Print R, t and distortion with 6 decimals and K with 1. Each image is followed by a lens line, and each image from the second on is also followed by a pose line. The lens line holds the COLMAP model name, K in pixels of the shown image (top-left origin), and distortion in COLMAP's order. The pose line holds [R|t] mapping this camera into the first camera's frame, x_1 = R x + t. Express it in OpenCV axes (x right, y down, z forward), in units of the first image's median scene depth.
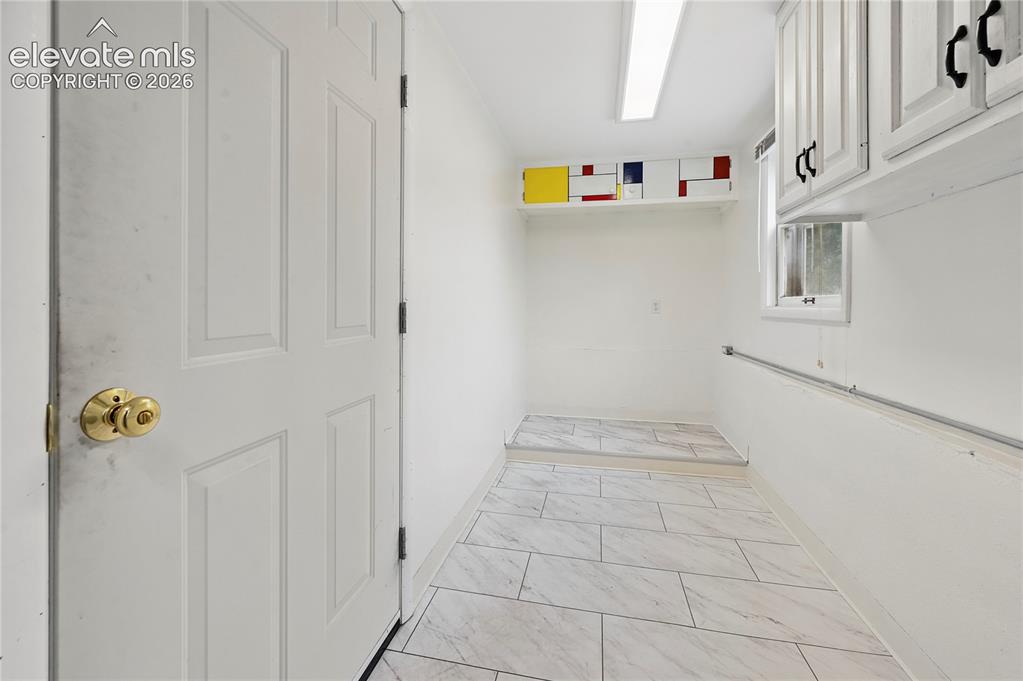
lens RADIAL K [[411.7, 0, 497.6], [0, 411.7, 307.1], [0, 0, 1]] dist [-0.000811, -0.000052]
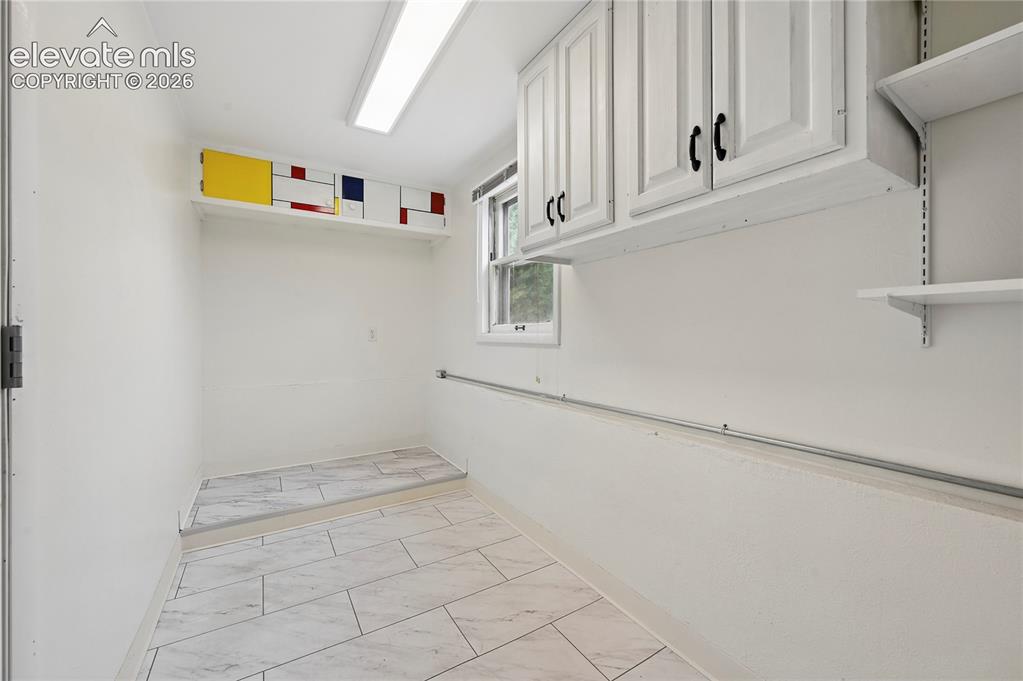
lens RADIAL K [[411.7, 0, 512.5], [0, 411.7, 335.1], [0, 0, 1]] dist [-0.000811, -0.000052]
pose [[0.716980, -0.007647, 0.697051, -0.086350], [0.007958, 0.999964, 0.002785, 0.001940], [-0.697048, 0.003551, 0.717016, 0.137023]]
